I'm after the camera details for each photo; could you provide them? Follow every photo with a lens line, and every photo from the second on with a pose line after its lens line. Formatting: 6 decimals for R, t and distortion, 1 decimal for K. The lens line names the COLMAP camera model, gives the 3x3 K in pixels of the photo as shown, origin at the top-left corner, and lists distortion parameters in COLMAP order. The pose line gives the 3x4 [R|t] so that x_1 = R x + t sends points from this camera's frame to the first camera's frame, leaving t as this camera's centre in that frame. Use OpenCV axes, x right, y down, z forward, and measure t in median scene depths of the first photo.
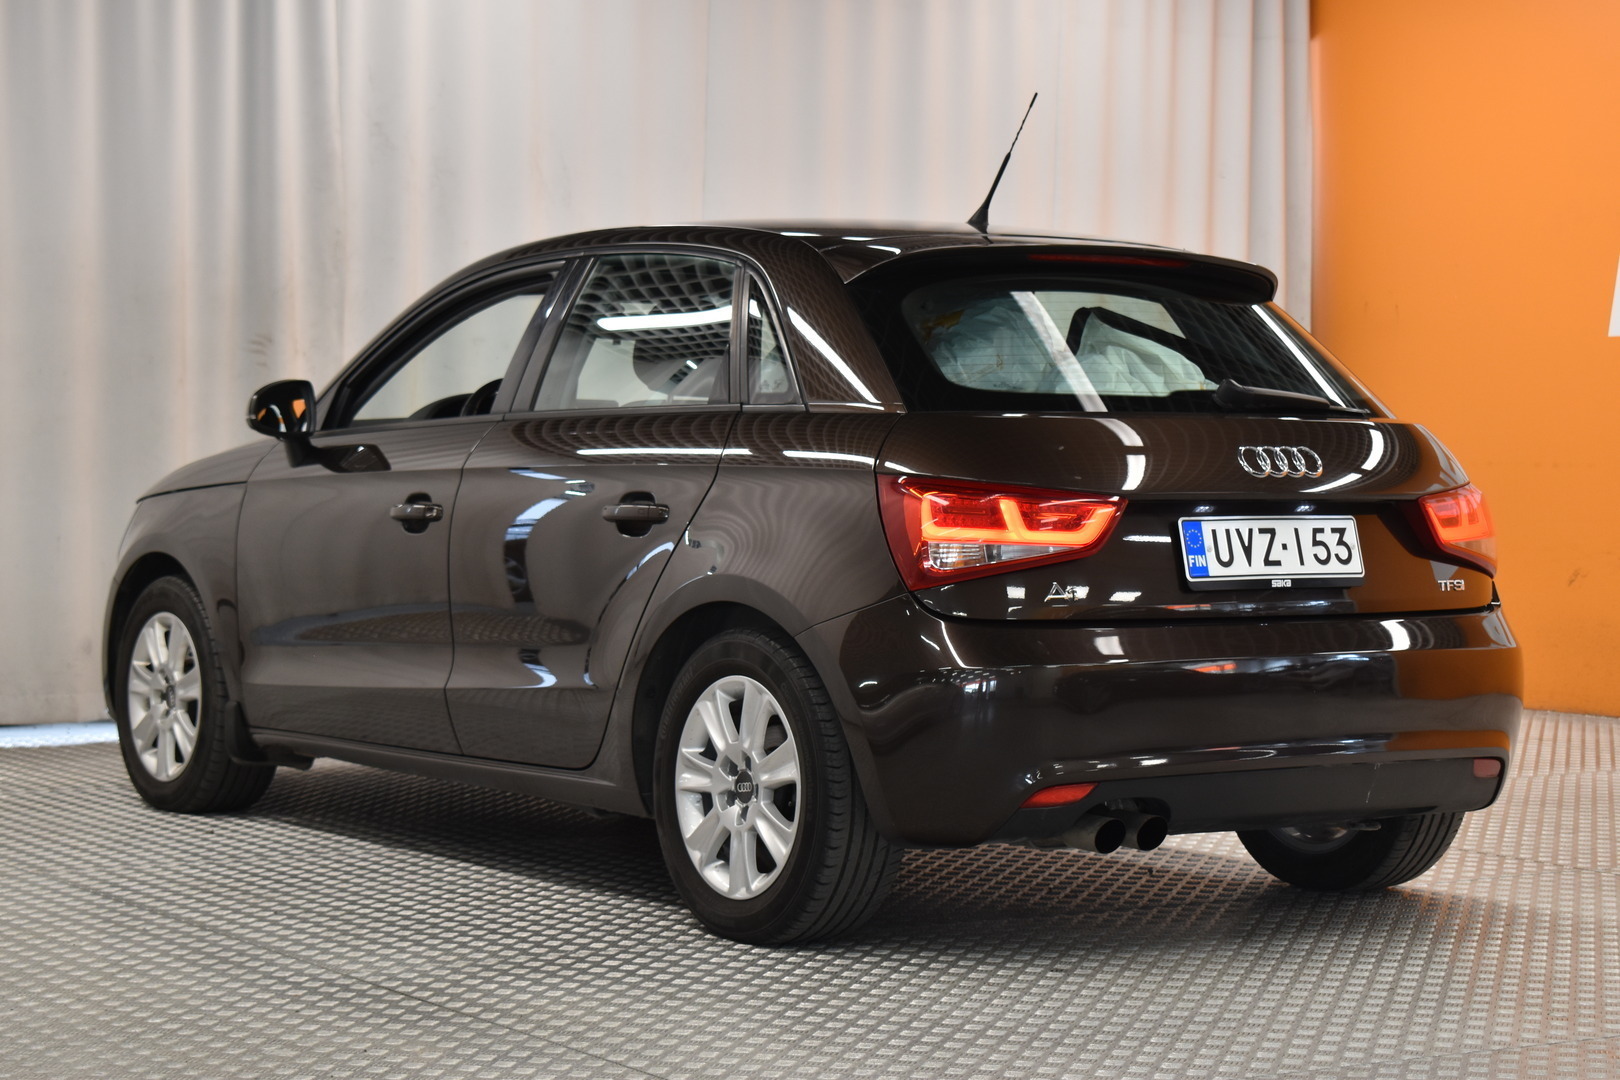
lens RADIAL K [[3057.0, 0, 810.3], [0, 3057.0, 541.6], [0, 0, 1]] dist [-0.005168, 0.000000]
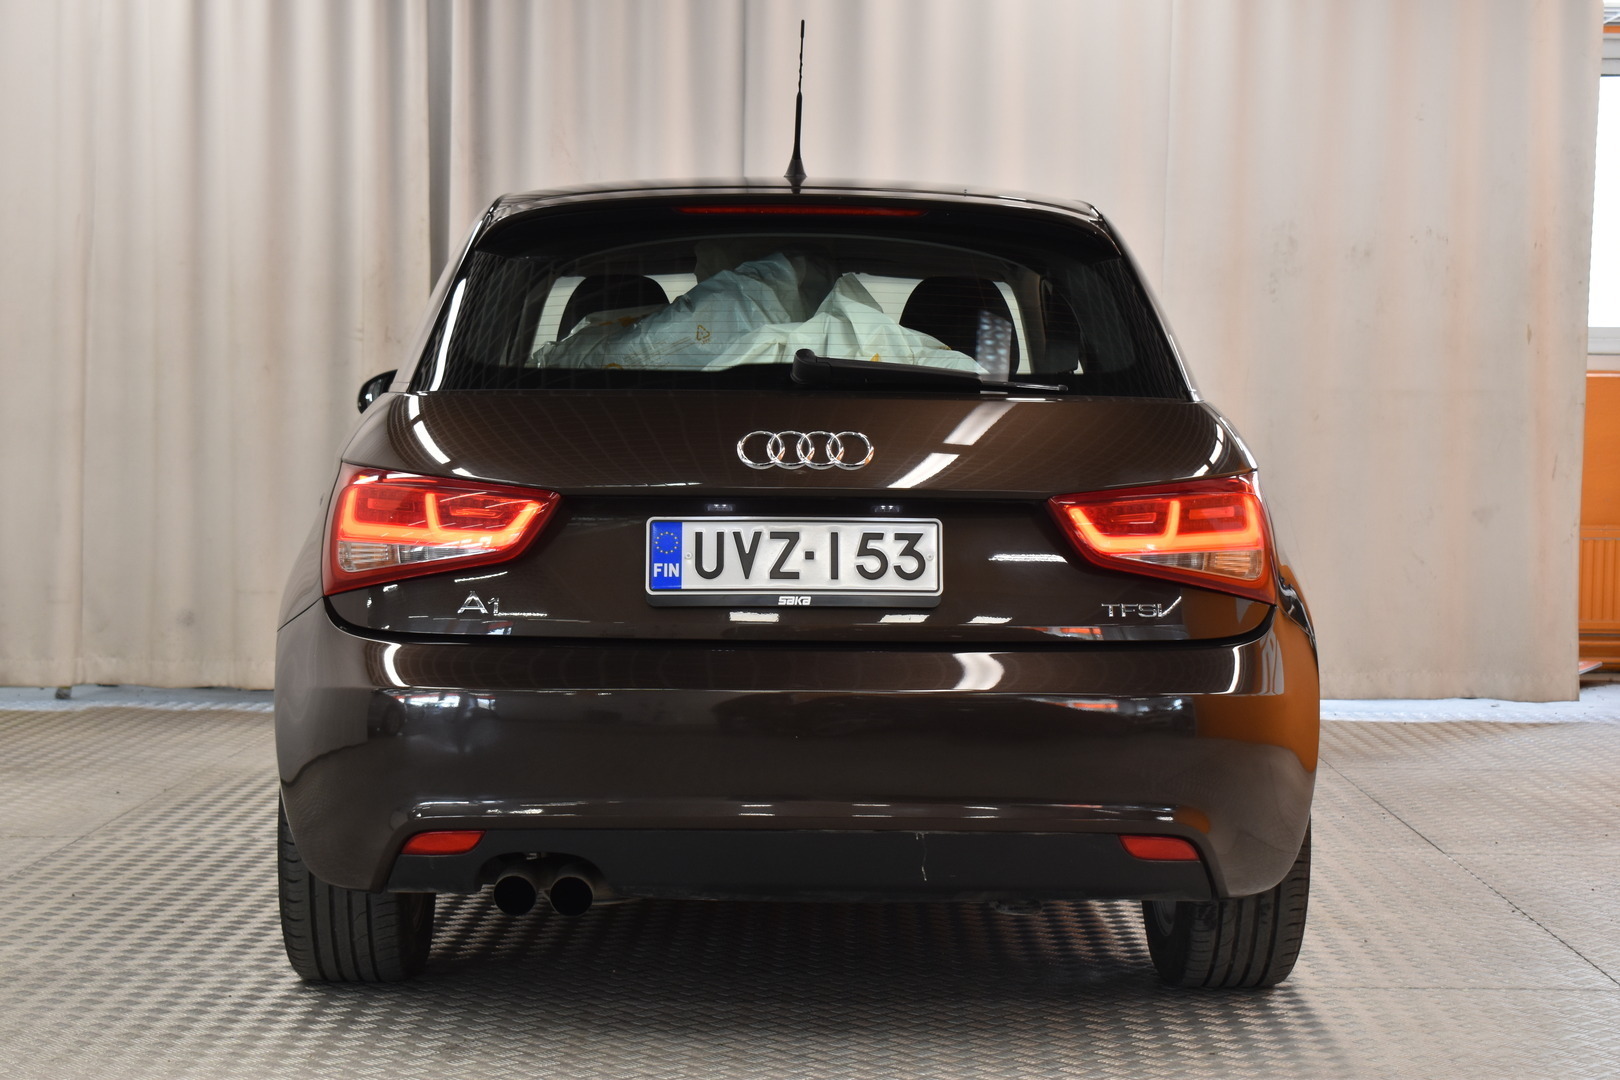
lens RADIAL K [[2782.3, 0, 807.5], [0, 2782.3, 536.4], [0, 0, 1]] dist [0.094503, 0.000000]
pose [[0.841233, 0.020292, -0.540292, 0.551107], [-0.018938, 0.999788, 0.008062, -0.009312], [0.540341, 0.003450, 0.841439, 0.382227]]
